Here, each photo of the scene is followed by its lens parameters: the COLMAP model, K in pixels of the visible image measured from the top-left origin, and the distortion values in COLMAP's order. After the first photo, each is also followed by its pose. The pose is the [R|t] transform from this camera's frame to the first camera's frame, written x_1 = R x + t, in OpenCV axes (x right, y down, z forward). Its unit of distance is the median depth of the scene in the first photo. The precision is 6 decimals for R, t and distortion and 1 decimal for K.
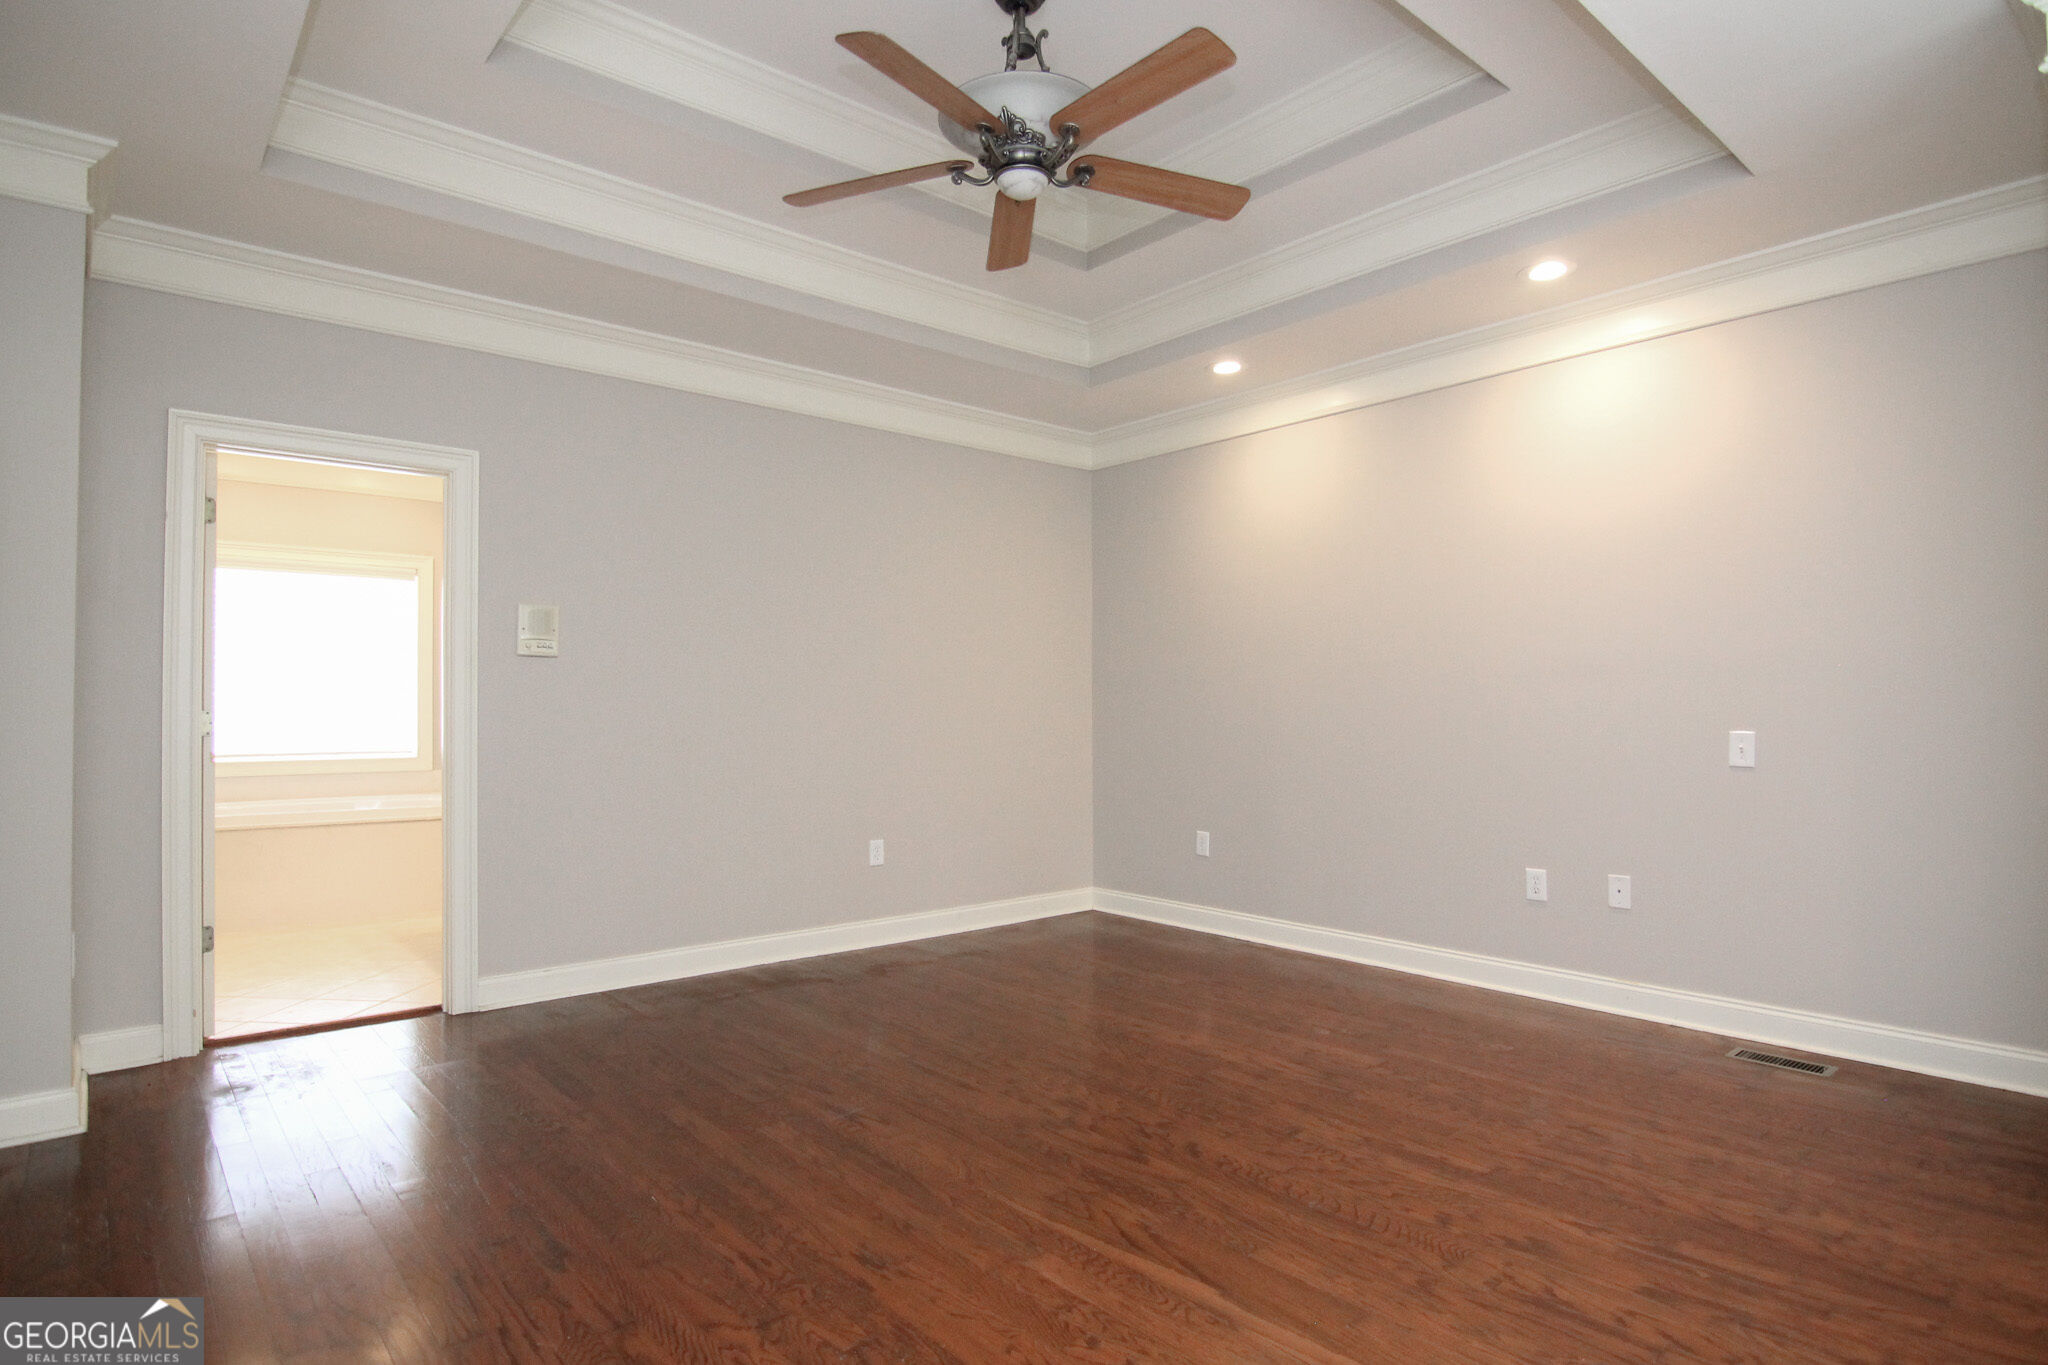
lens RADIAL K [[1078.4, 0, 1011.6], [0, 1078.4, 685.1], [0, 0, 1]] dist [-0.006913, -0.000872]
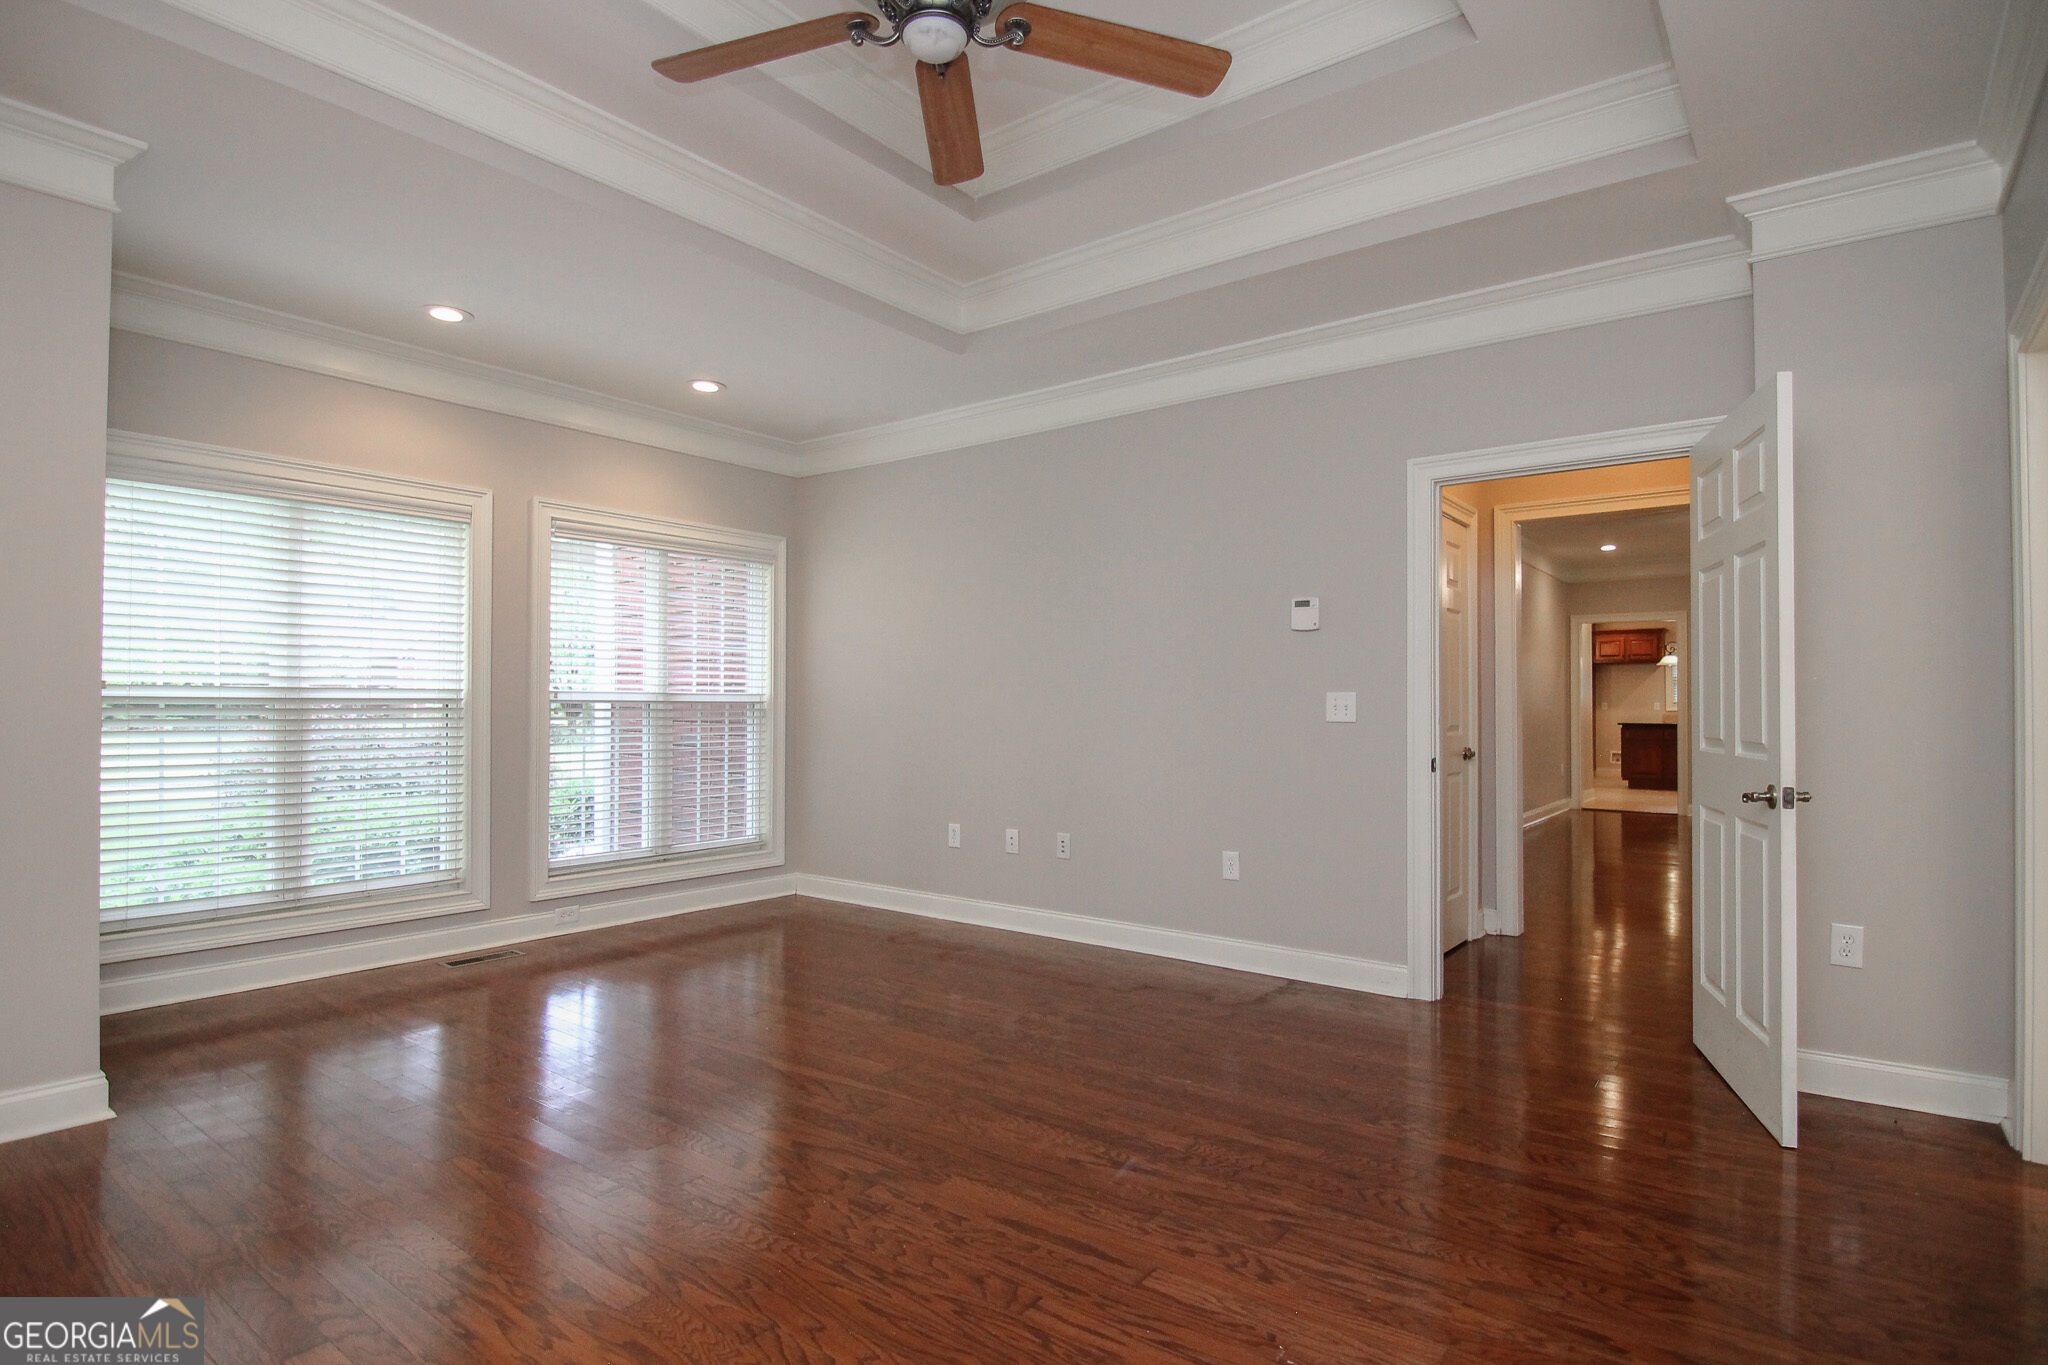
lens RADIAL K [[1078.4, 0, 1011.6], [0, 1078.4, 685.1], [0, 0, 1]] dist [-0.006913, -0.000872]
pose [[-0.978171, -0.006497, -0.207700, 0.121954], [0.002122, 0.999147, -0.041248, 0.041497], [0.207791, -0.040788, -0.977323, 1.834768]]
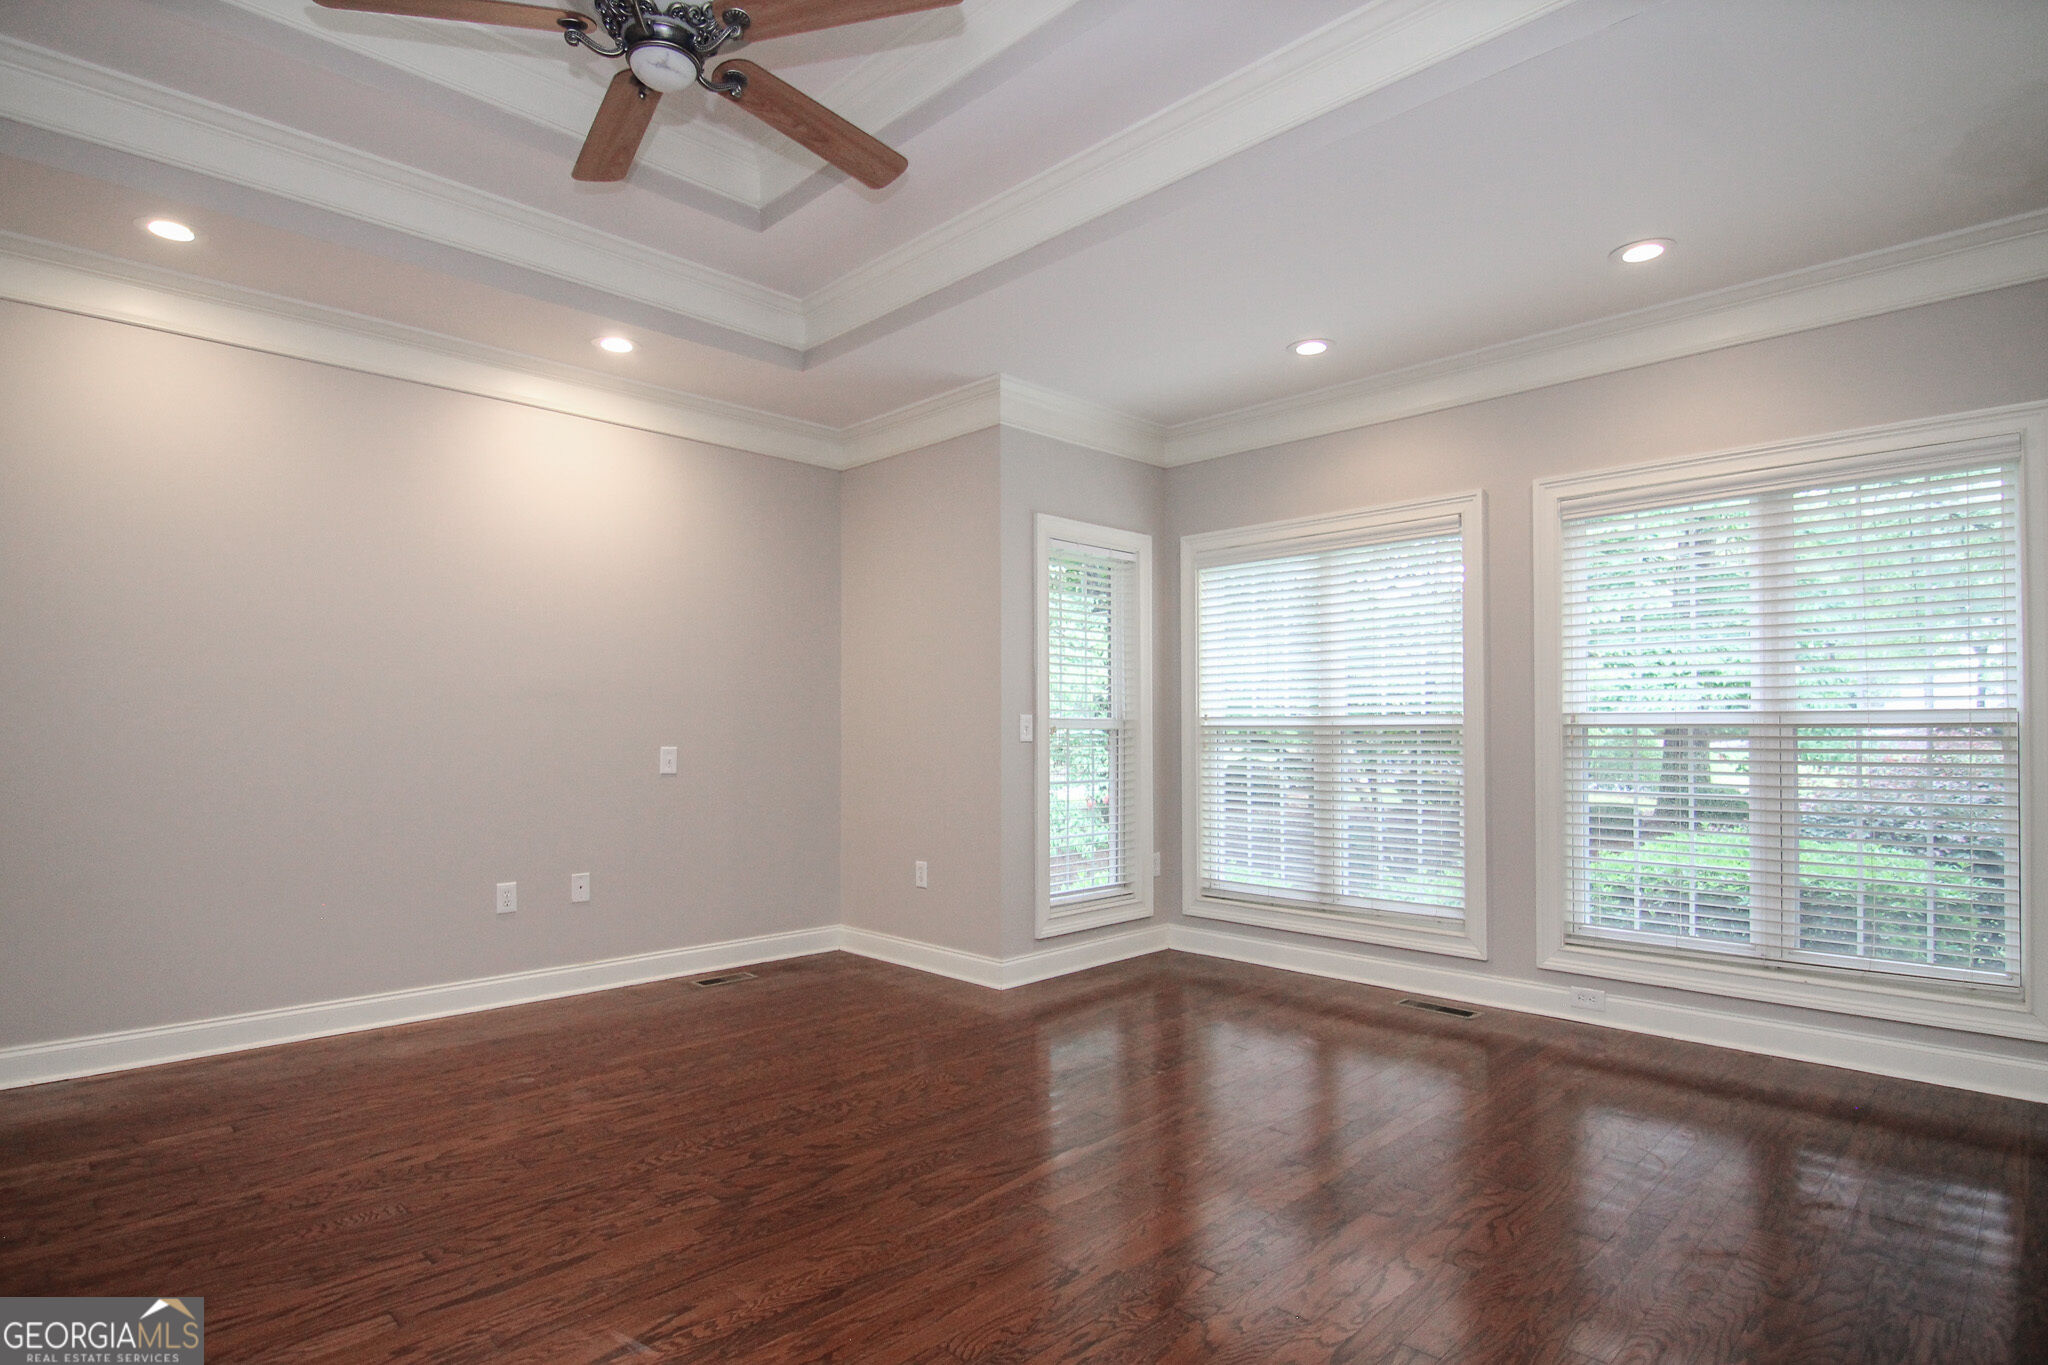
lens RADIAL K [[1062.6, 0, 1015.7], [0, 1062.6, 701.6], [0, 0, 1]] dist [0.002678, -0.013283]
pose [[-0.065388, 0.027322, 0.997486, -0.817884], [-0.021761, 0.999348, -0.028800, 0.018555], [-0.997623, -0.023590, -0.064750, 0.810666]]
